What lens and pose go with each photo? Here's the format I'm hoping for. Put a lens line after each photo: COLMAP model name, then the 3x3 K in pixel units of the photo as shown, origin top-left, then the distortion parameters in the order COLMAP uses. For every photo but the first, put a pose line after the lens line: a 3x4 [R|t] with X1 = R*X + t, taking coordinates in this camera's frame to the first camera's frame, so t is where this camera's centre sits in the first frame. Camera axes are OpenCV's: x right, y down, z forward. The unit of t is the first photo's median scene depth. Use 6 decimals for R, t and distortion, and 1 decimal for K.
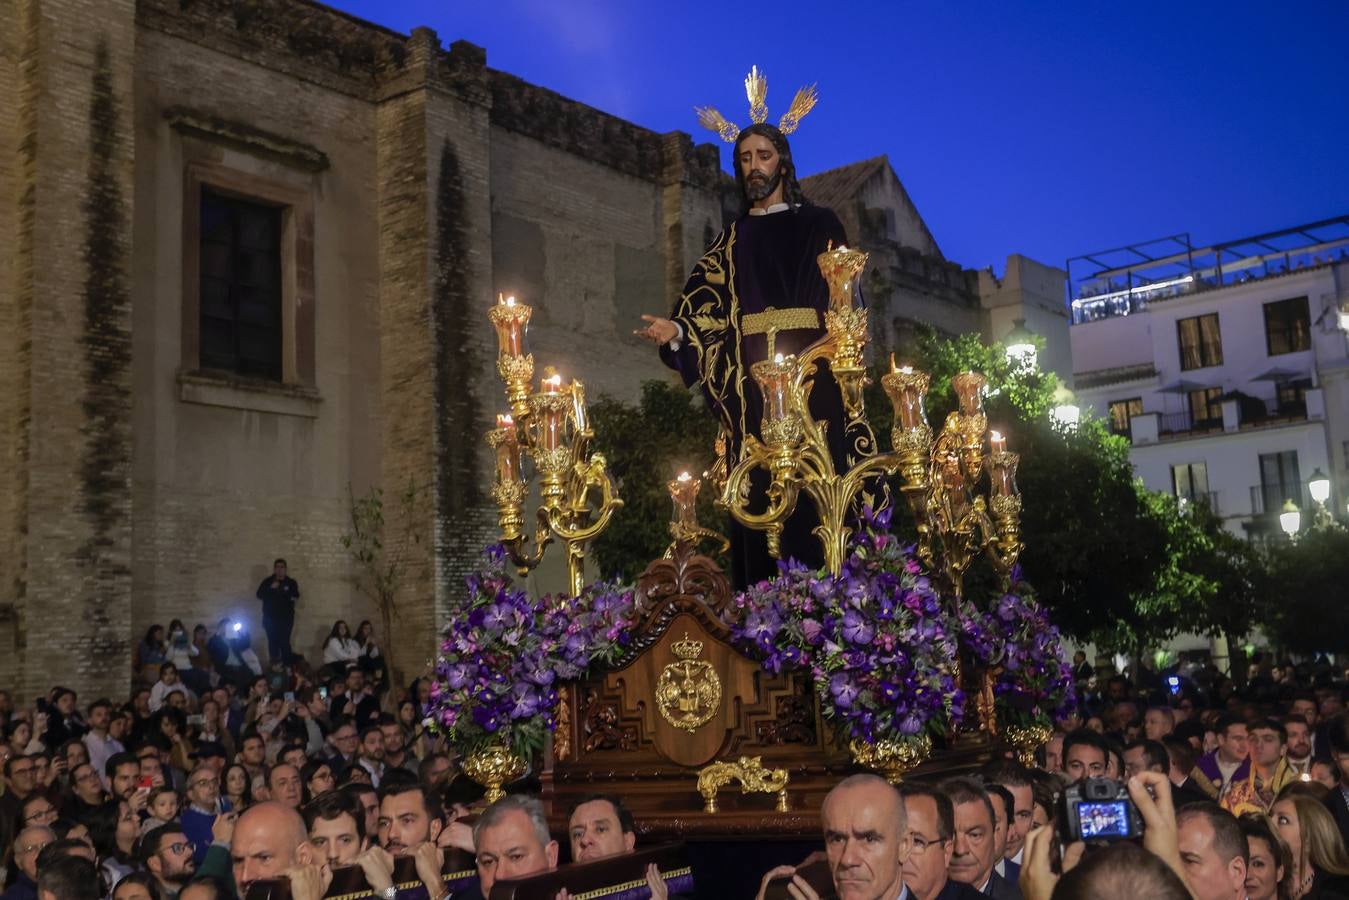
lens RADIAL K [[1499.3, 0, 674.5], [0, 1499.3, 450.0], [0, 0, 1]] dist [0.001378, 0.006191]
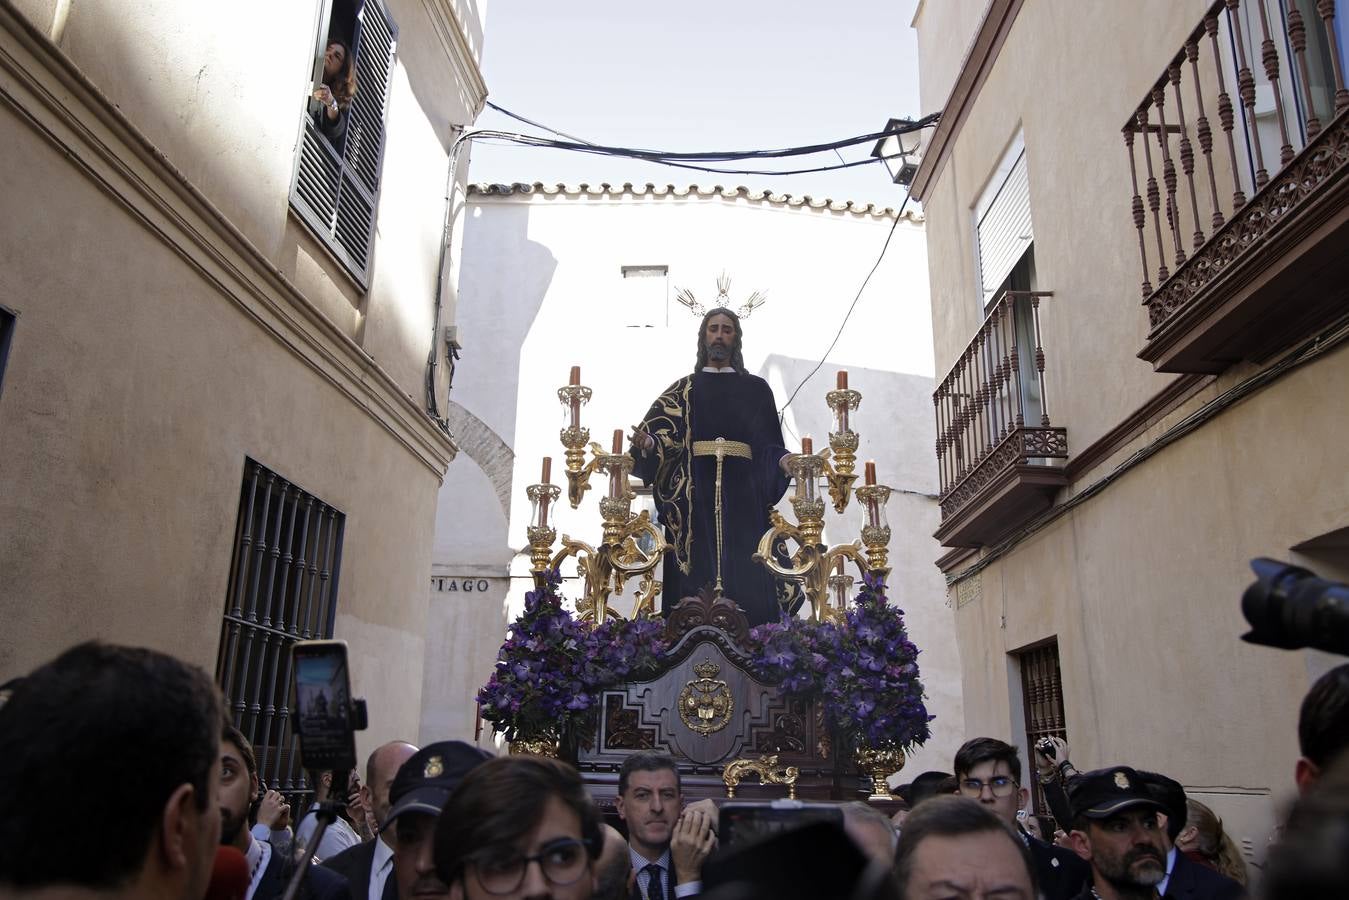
lens RADIAL K [[1085.7, 0, 674.5], [0, 1085.7, 450.0], [0, 0, 1]] dist [-0.046322, 0.001908]
pose [[0.935442, 0.182834, 0.302522, -0.327996], [-0.128639, 0.973238, -0.190422, 0.130160], [-0.329242, 0.139213, 0.933927, 0.130538]]
